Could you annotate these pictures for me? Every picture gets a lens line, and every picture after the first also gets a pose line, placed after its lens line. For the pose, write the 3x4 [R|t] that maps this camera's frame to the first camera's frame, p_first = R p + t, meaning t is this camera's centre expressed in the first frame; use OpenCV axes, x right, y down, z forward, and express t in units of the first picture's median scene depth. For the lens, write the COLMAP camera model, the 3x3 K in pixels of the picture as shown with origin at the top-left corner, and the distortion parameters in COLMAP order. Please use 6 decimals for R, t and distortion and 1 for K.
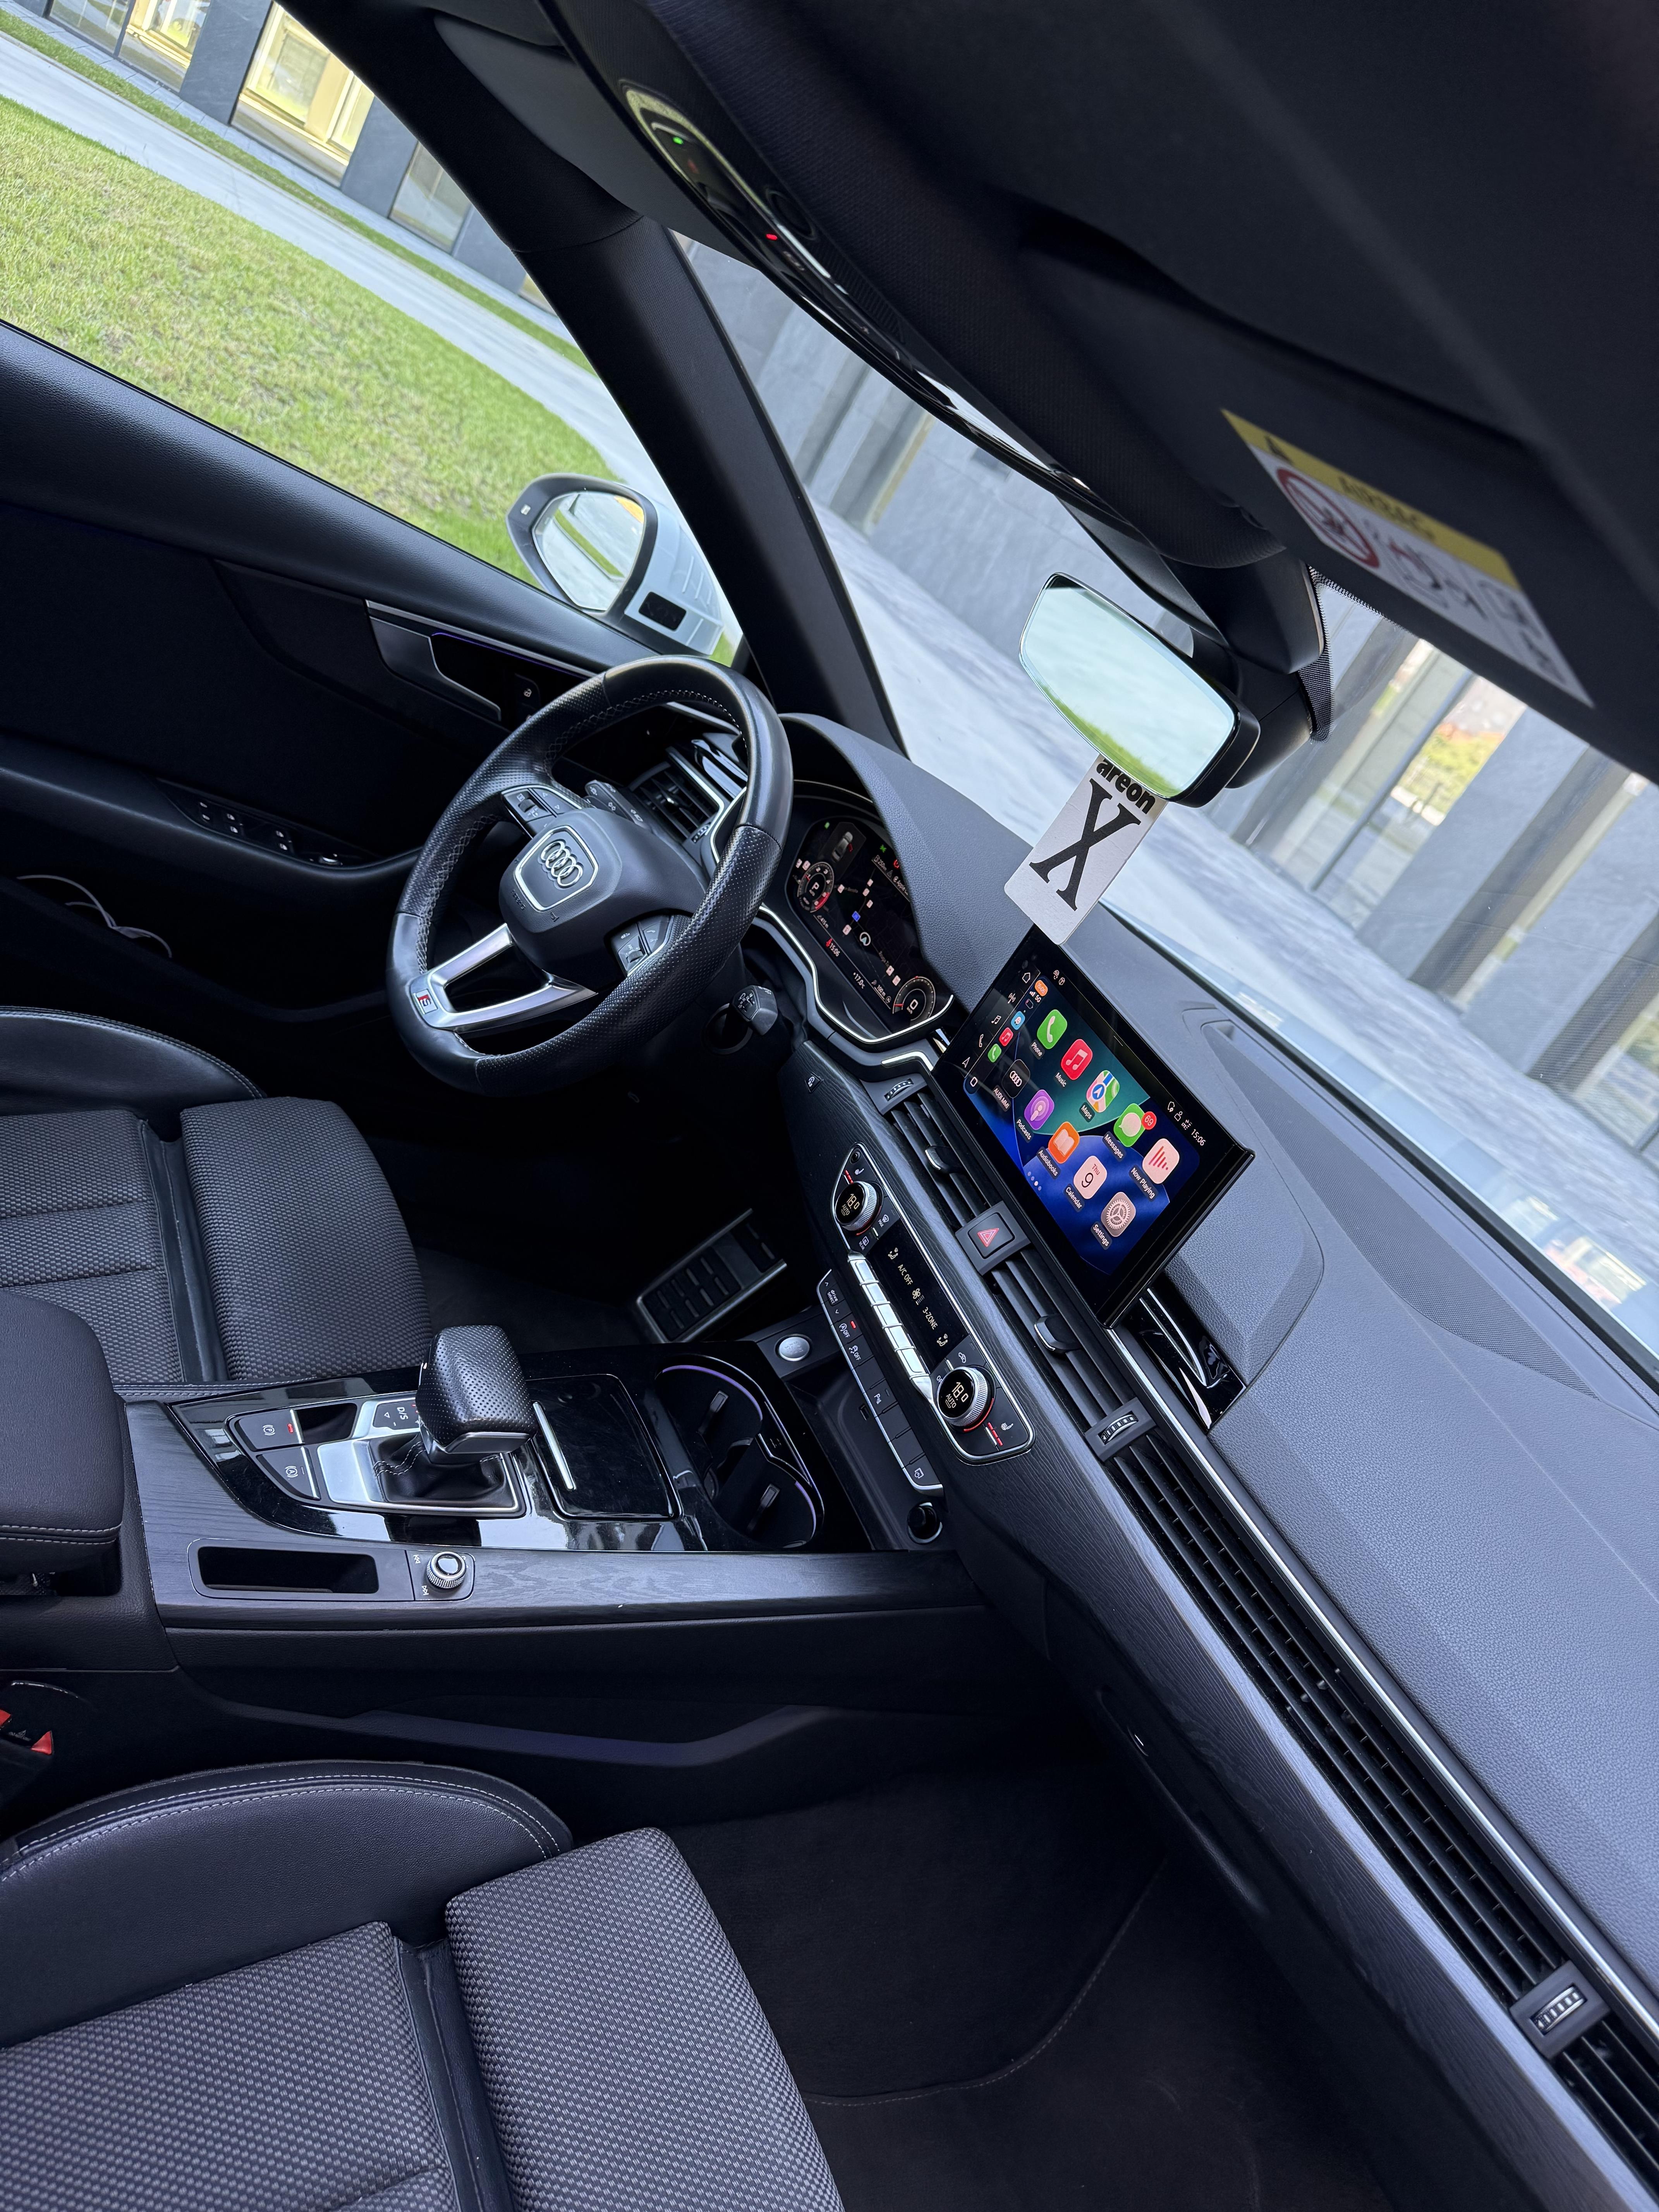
lens RADIAL K [[1545.0, 0, 822.3], [0, 1545.0, 1114.8], [0, 0, 1]] dist [0.175793, 0.000062]
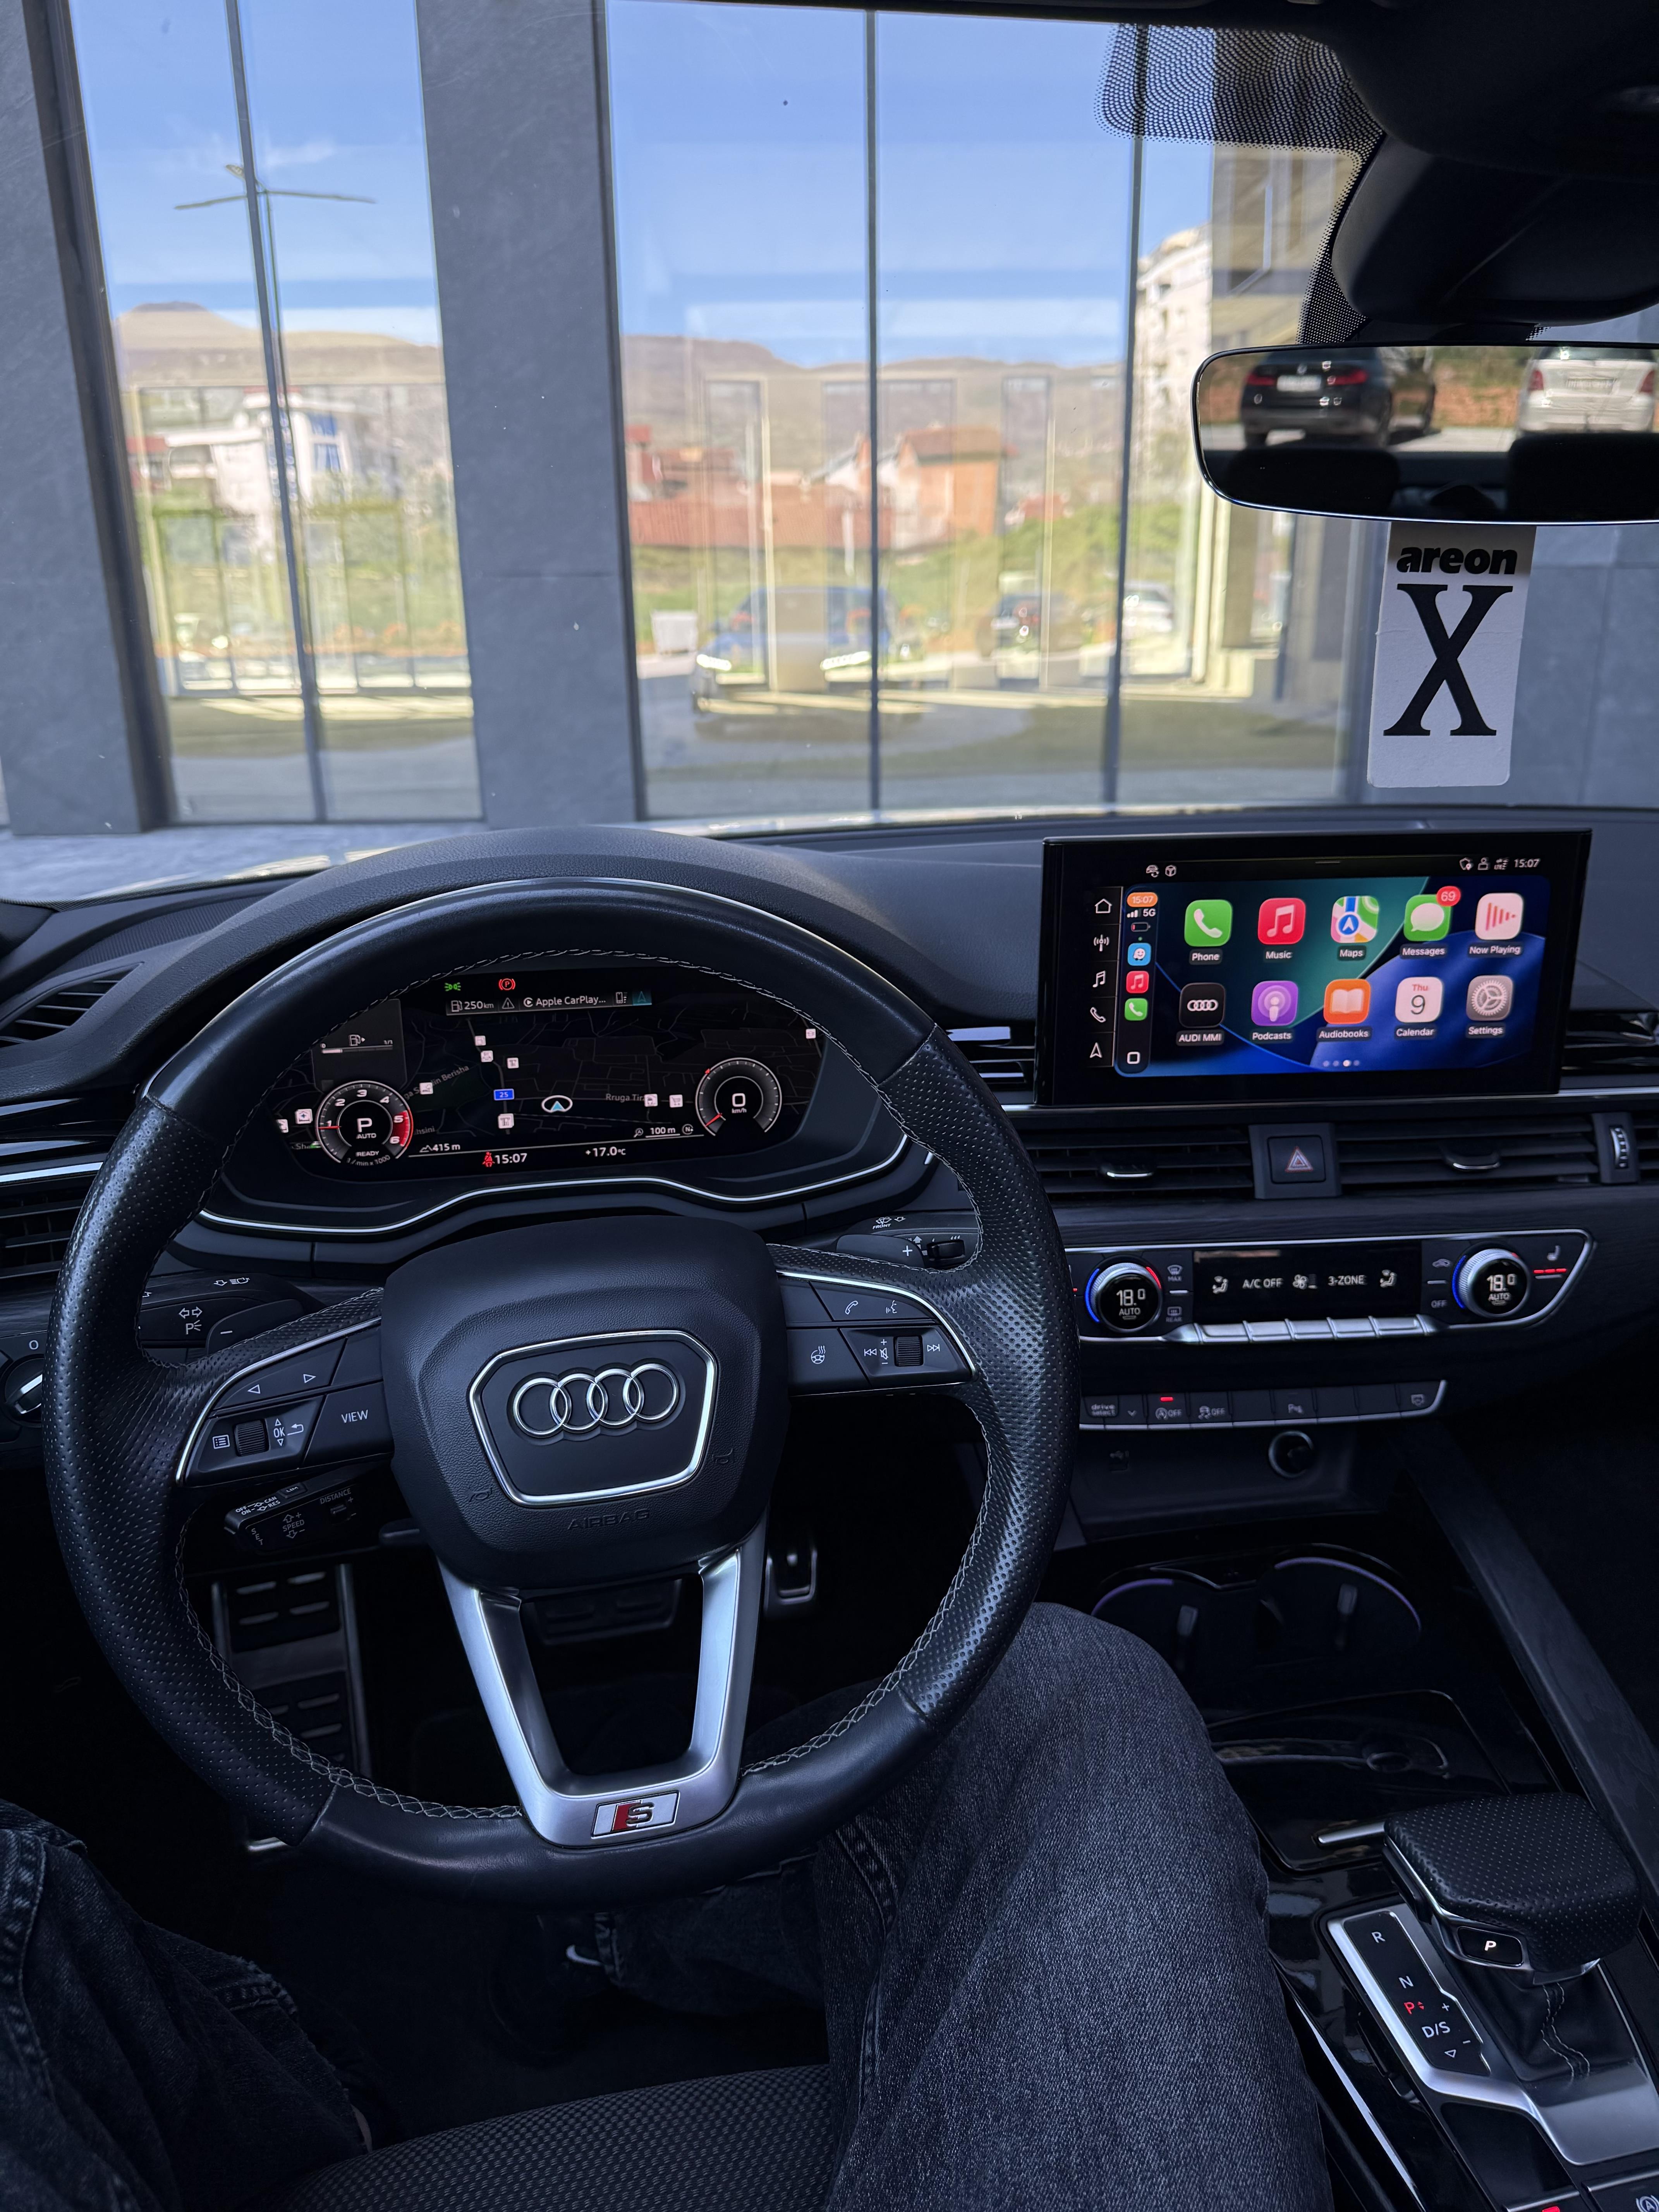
lens RADIAL K [[1560.6, 0, 820.5], [0, 1560.6, 1106.1], [0, 0, 1]] dist [0.179878, -0.389860]
pose [[0.250618, -0.727775, 0.638384, -0.456988], [0.547683, 0.650344, 0.526399, -0.508069], [-0.798269, 0.217706, 0.561578, 0.744766]]
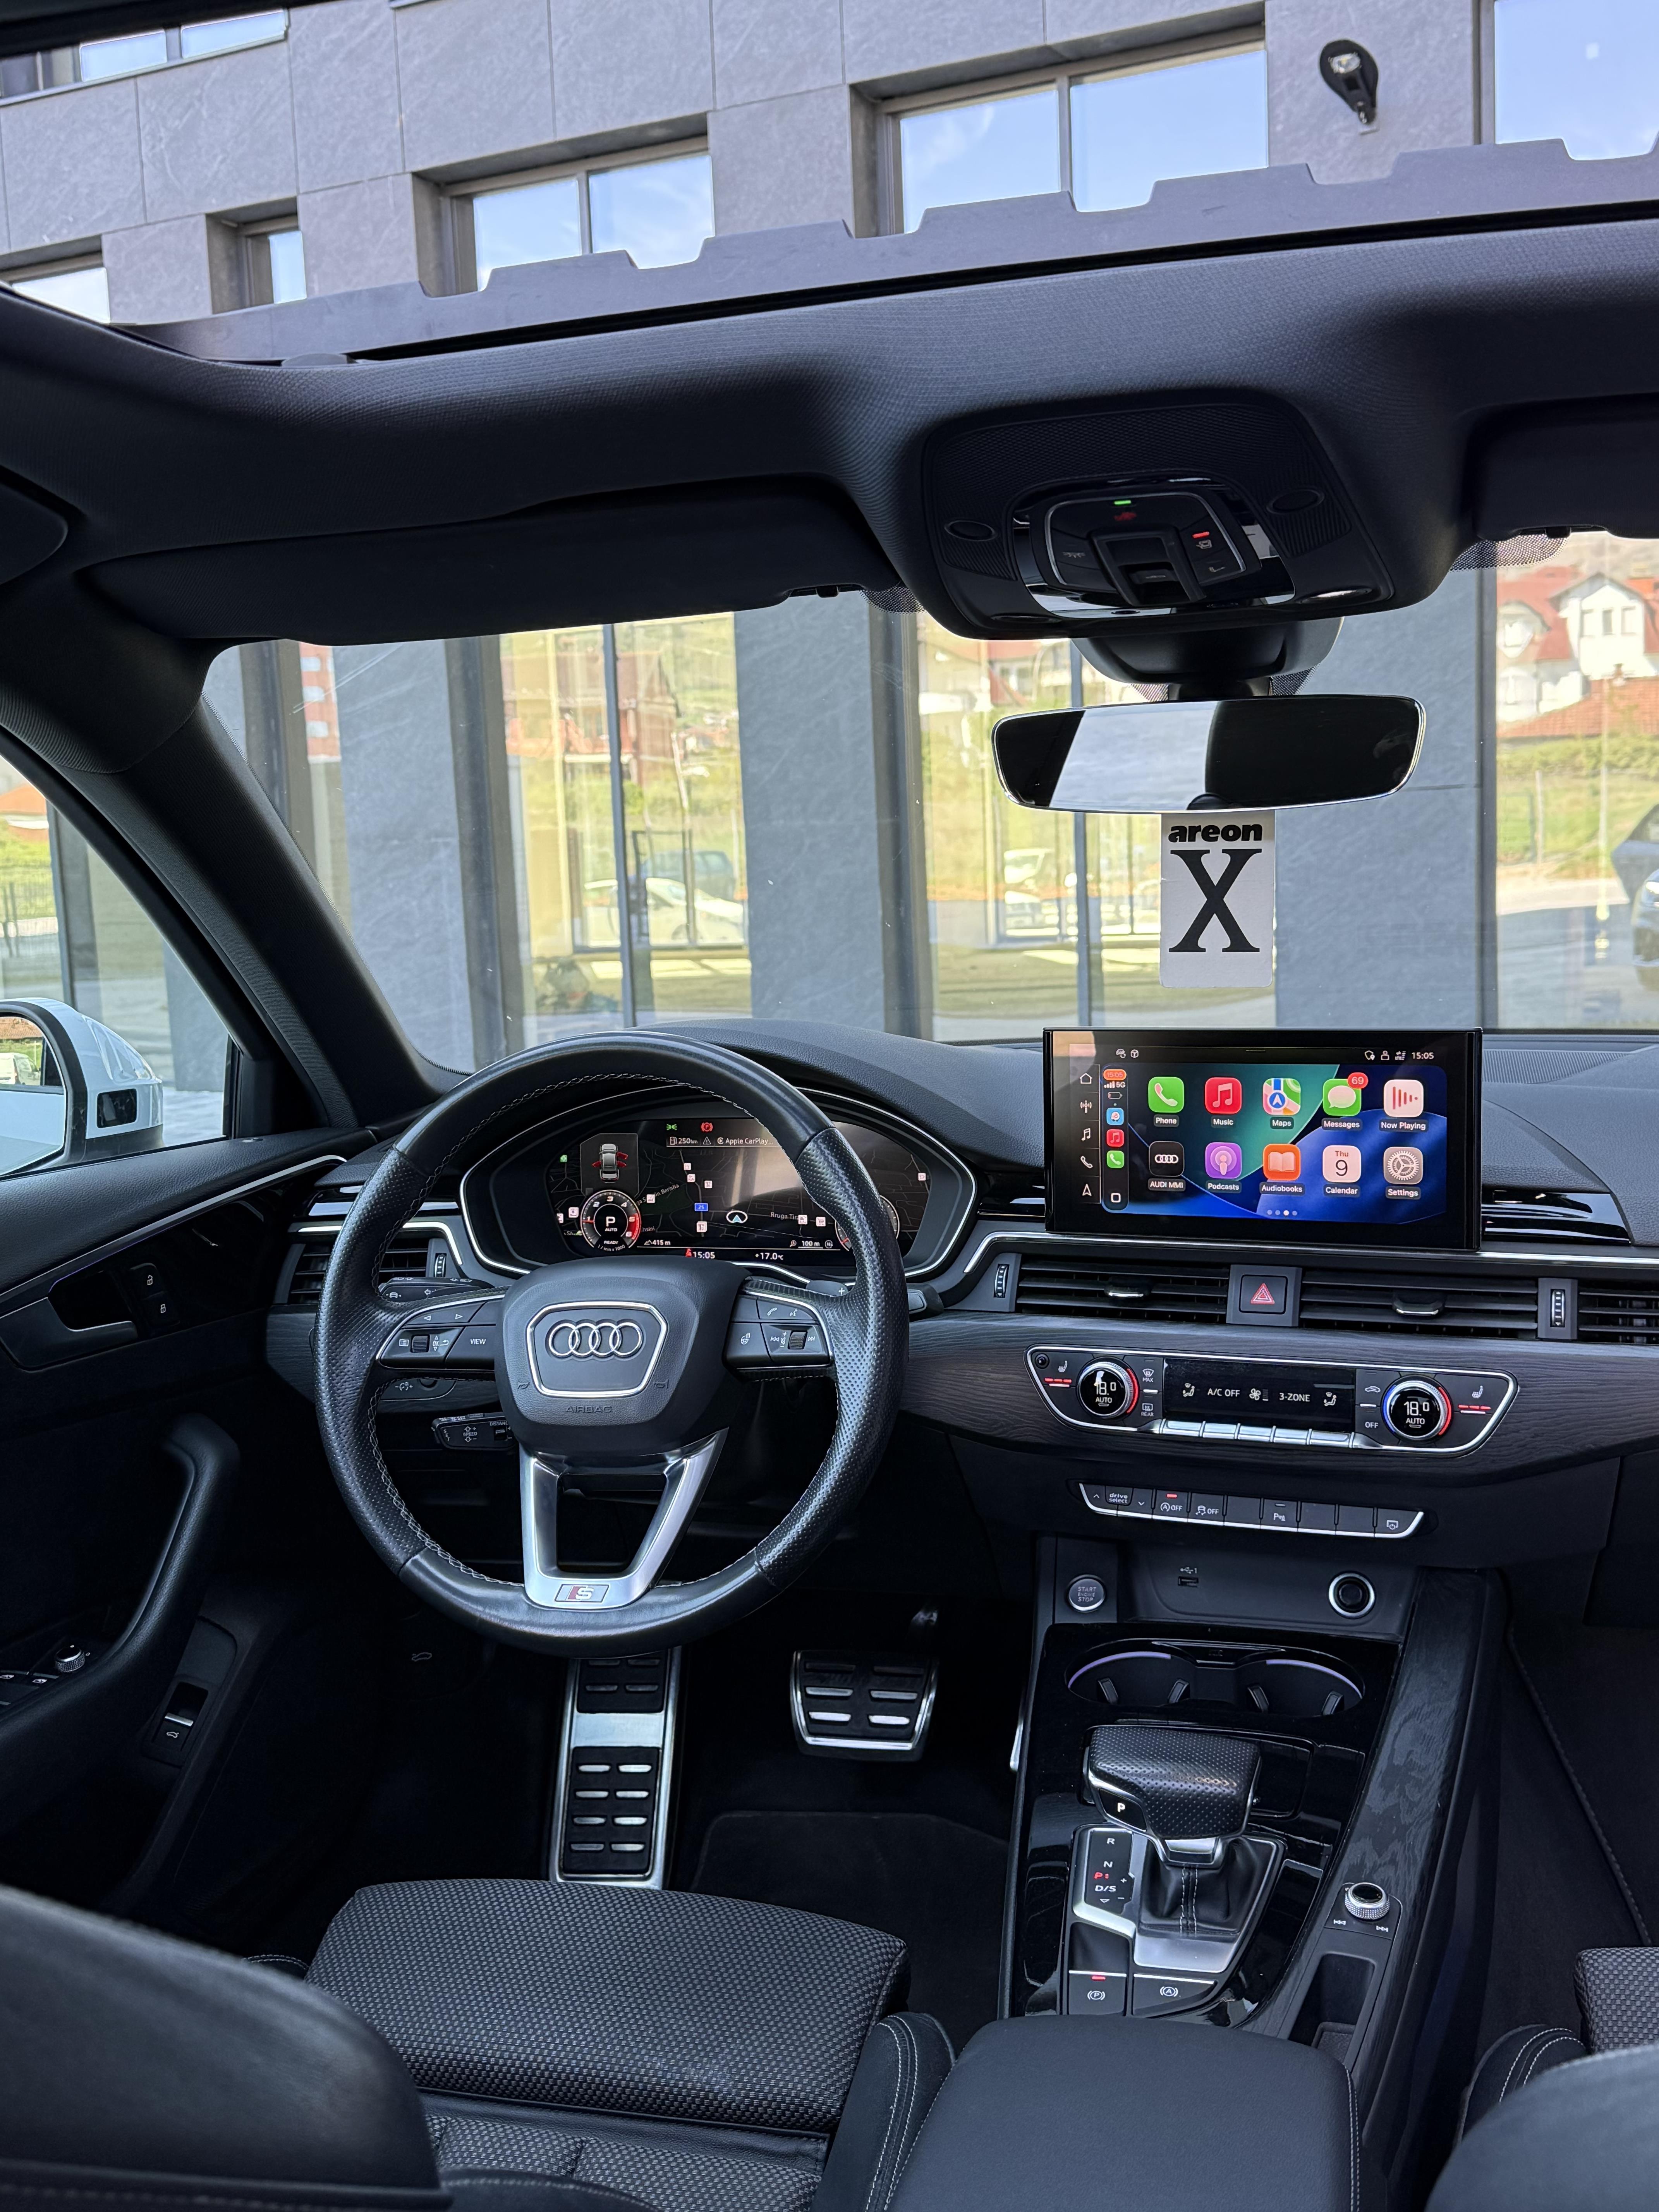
lens RADIAL K [[2187.3, 0, 843.2], [0, 2187.3, 1113.9], [0, 0, 1]] dist [0.208699, -0.392131]
pose [[0.578131, -0.591091, 0.562473, -0.760476], [0.646606, 0.752344, 0.126017, -0.354485], [-0.497660, 0.290844, 0.817156, -0.025713]]
